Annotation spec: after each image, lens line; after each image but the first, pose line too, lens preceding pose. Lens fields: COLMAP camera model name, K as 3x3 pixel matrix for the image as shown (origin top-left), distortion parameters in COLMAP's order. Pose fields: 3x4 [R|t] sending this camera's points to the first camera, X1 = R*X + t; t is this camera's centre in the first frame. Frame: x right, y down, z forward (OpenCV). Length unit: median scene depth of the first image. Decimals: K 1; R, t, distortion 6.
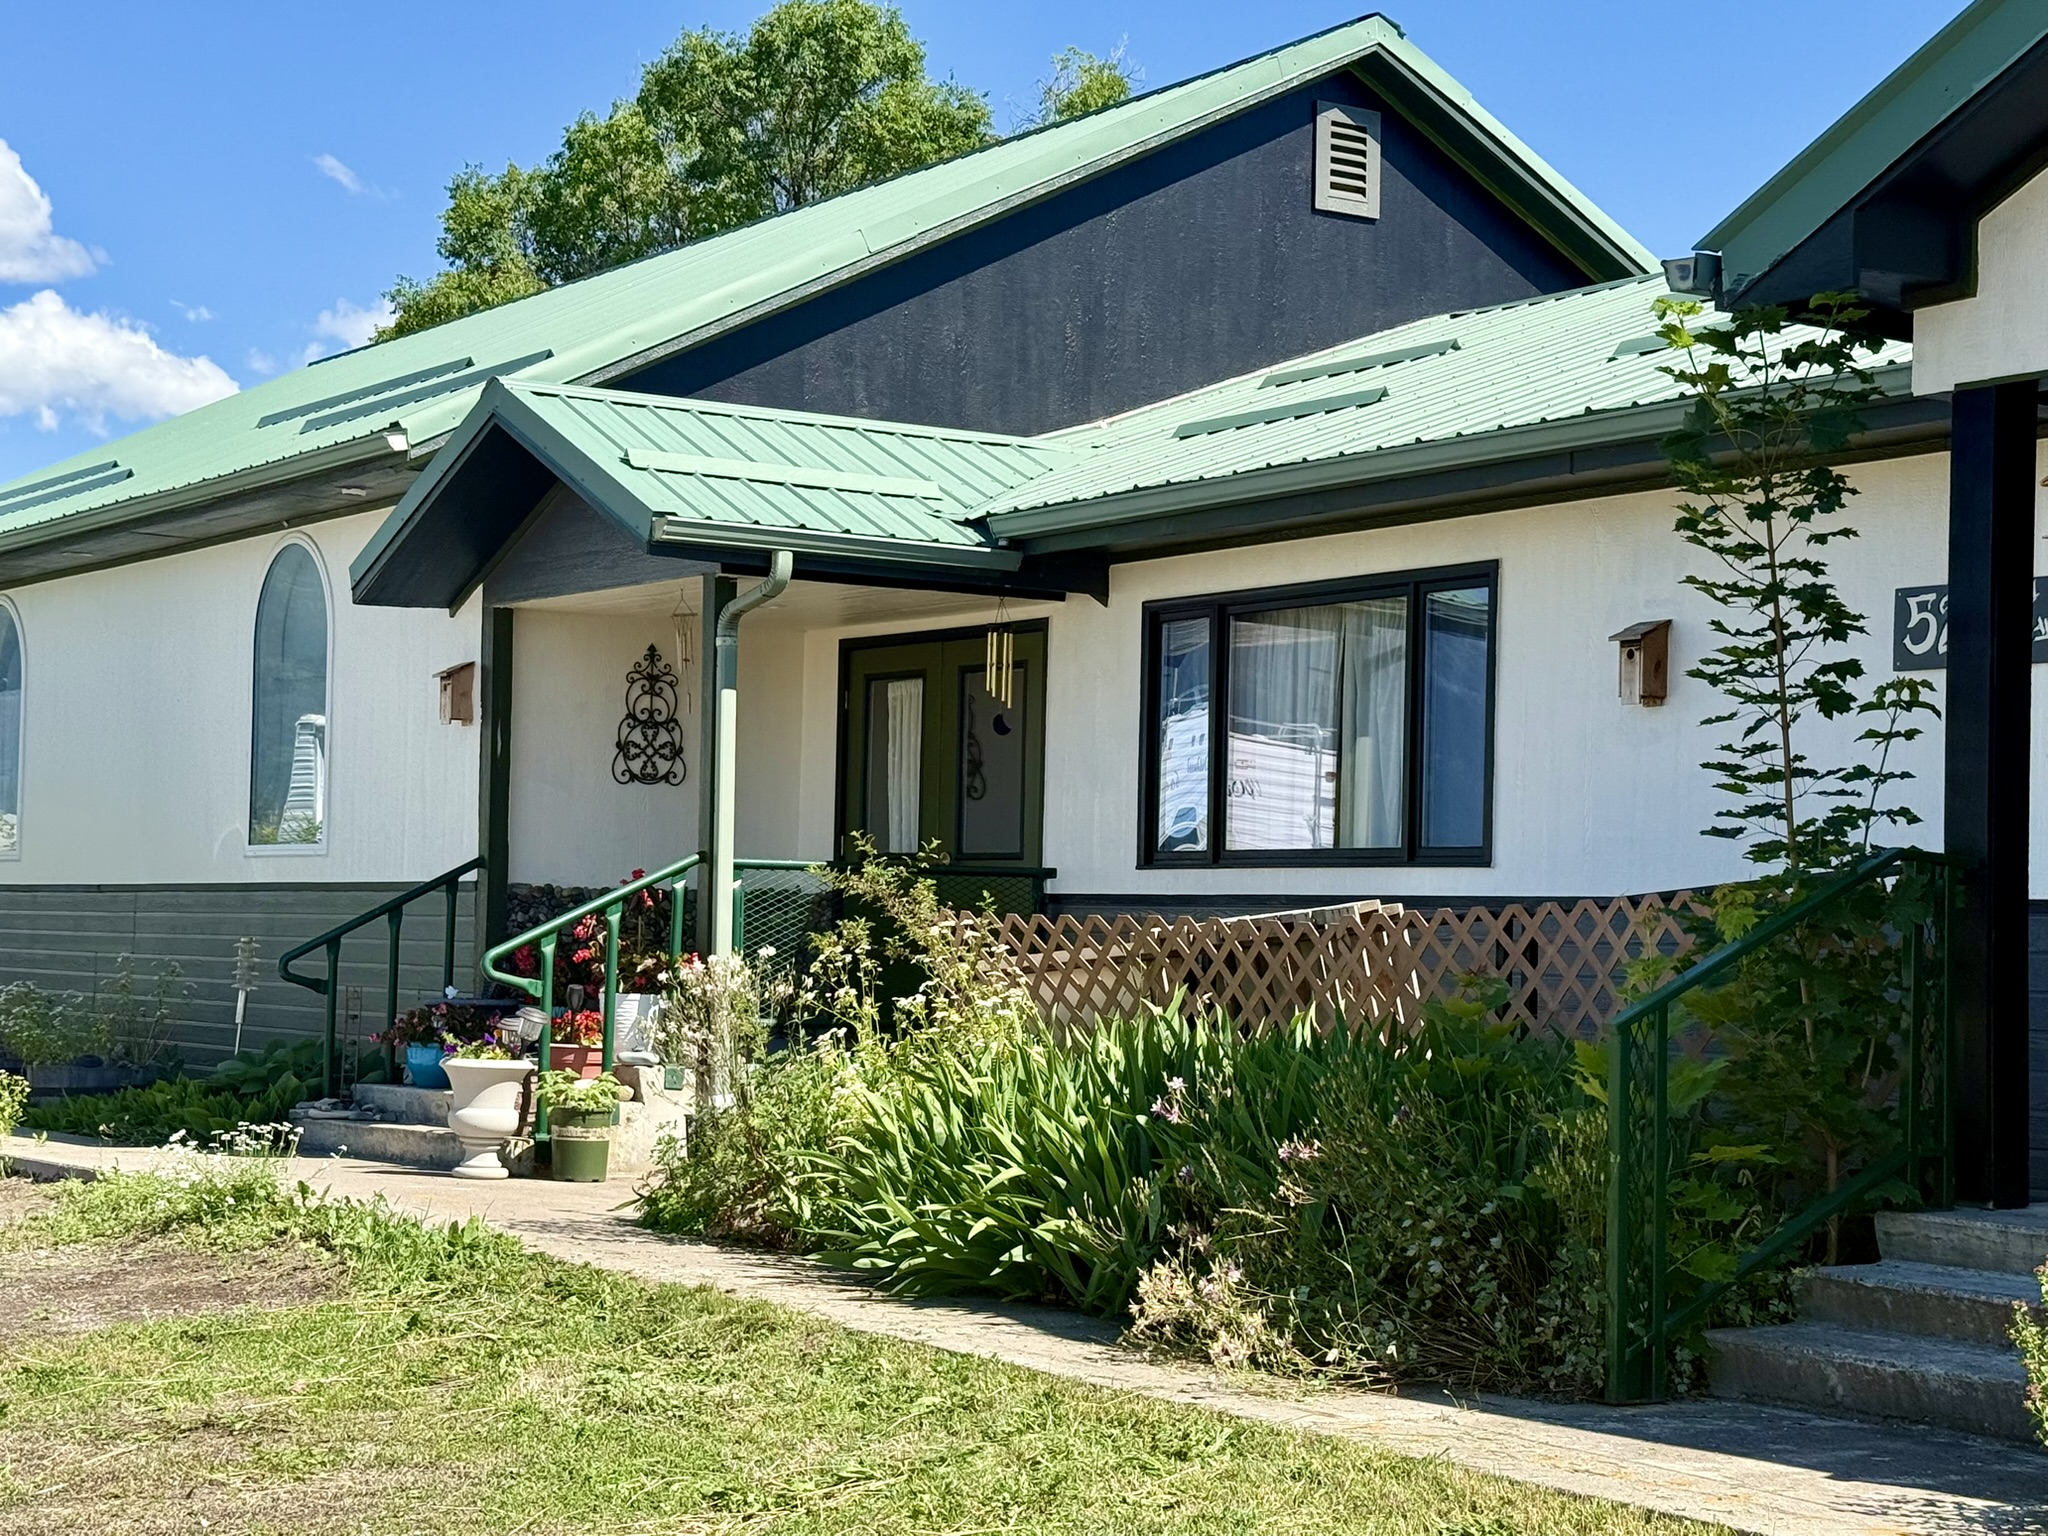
lens RADIAL K [[3386.9, 0, 1024.0], [0, 3386.9, 768.0], [0, 0, 1]] dist [0.016412, 0.004897]
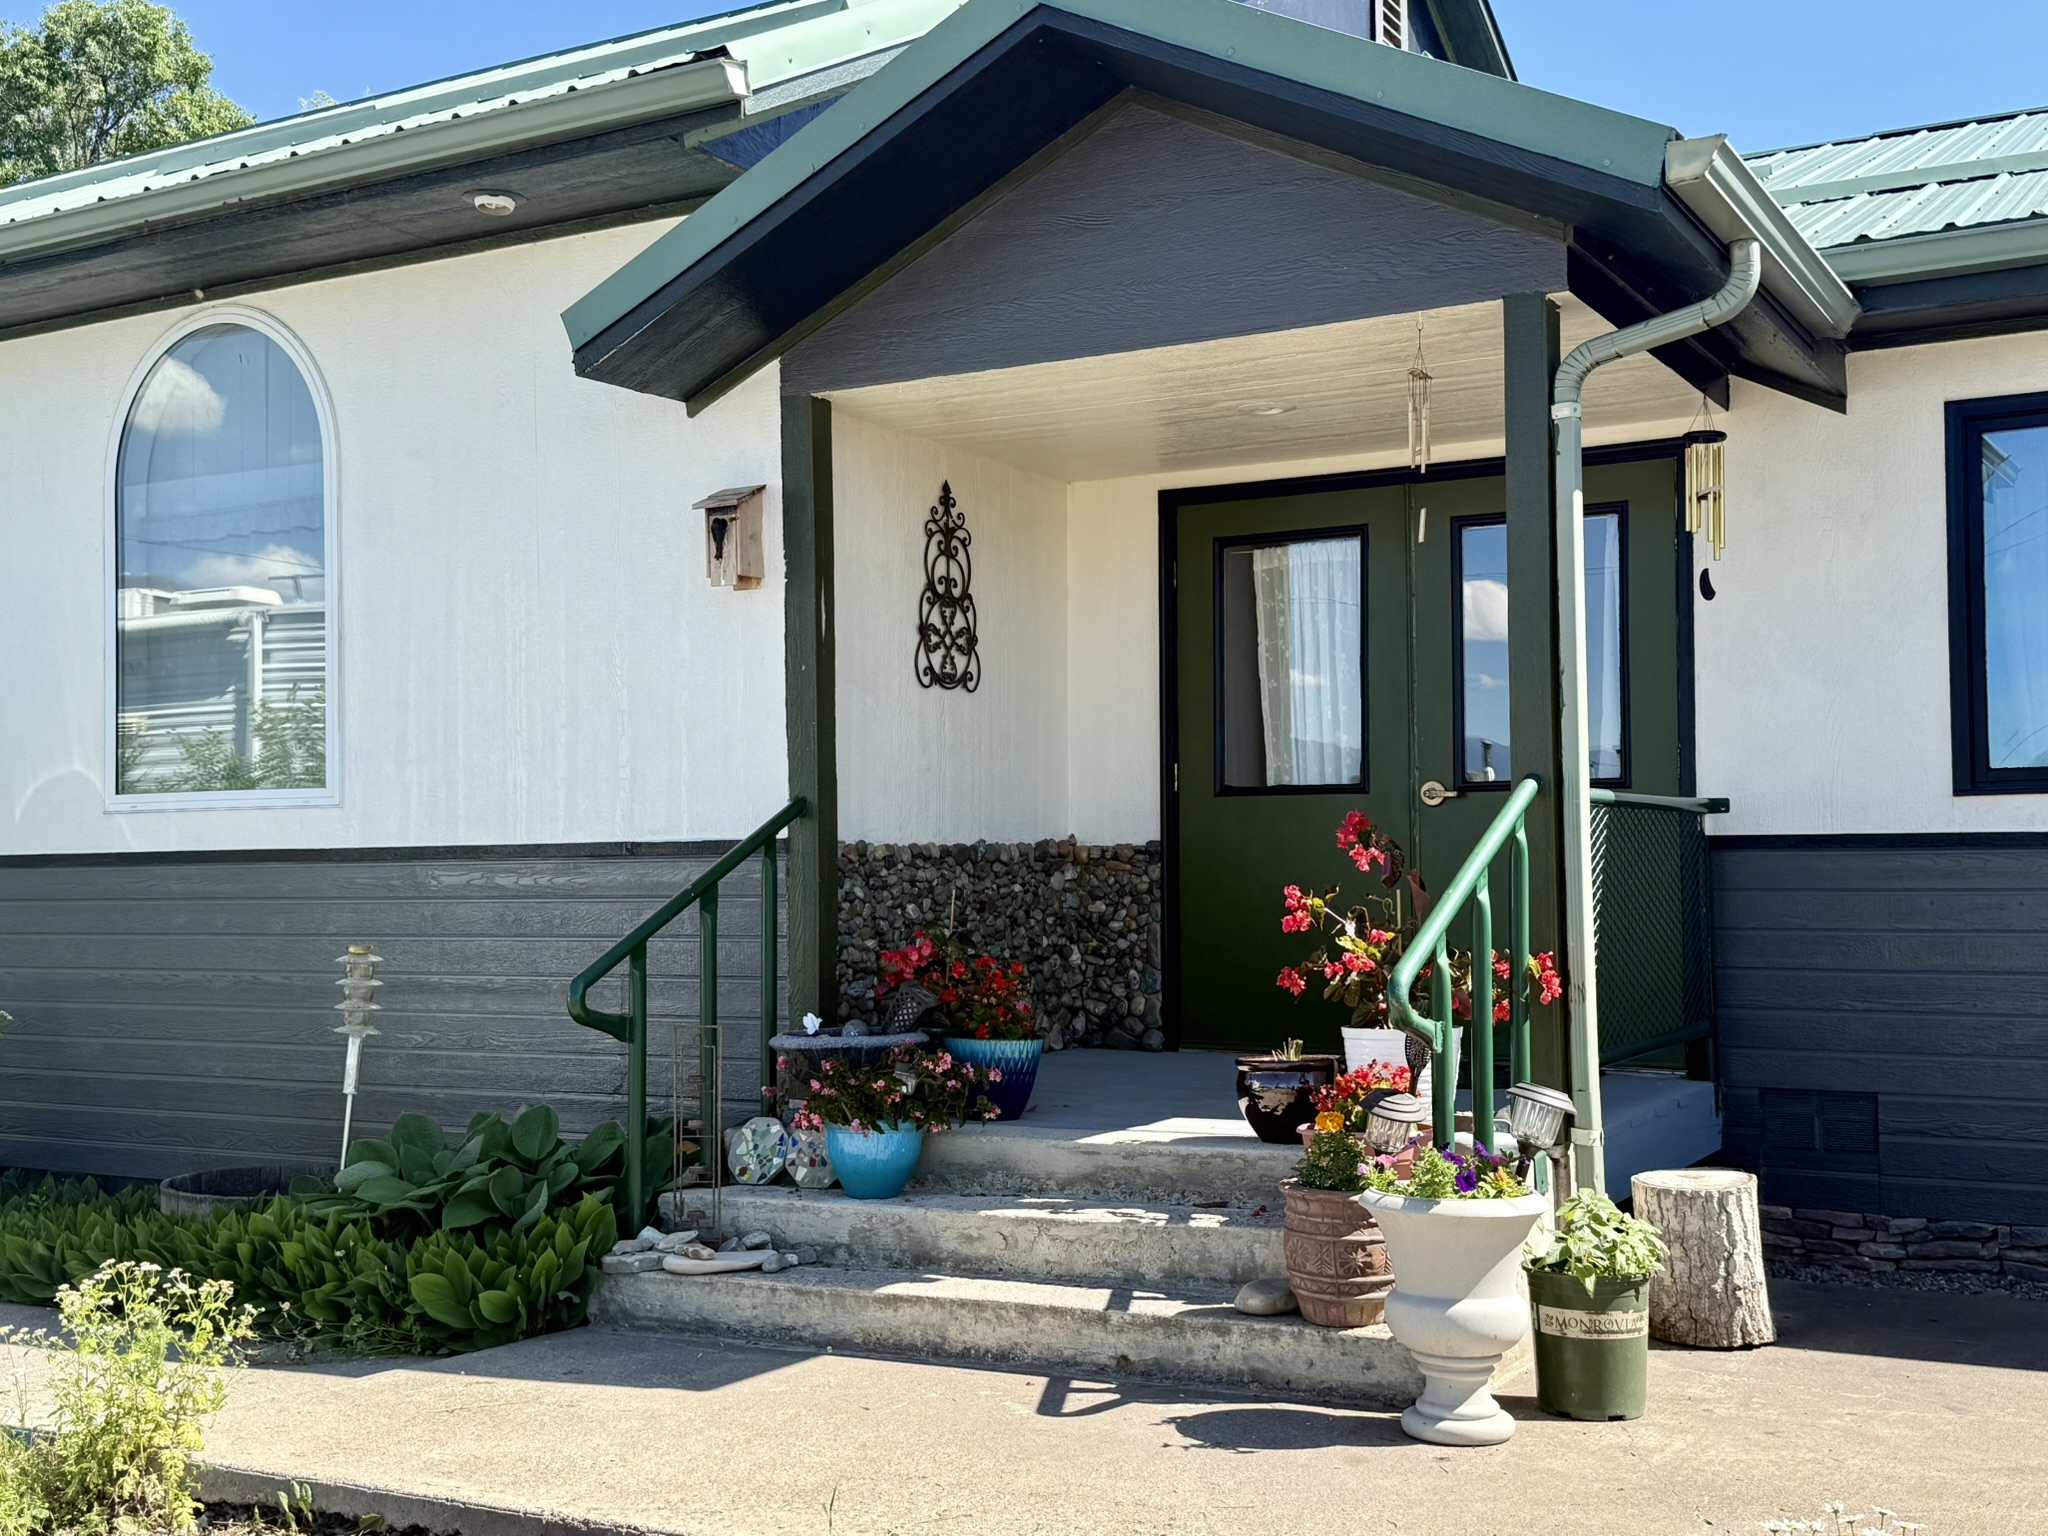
lens RADIAL K [[2195.6, 0, 1025.1], [0, 2195.6, 803.8], [0, 0, 1]] dist [0.162702, -0.388934]
pose [[0.893552, -0.018291, 0.448587, -0.300329], [0.006697, 0.999602, 0.027418, 0.016081], [-0.448910, -0.021495, 0.893319, 0.612661]]
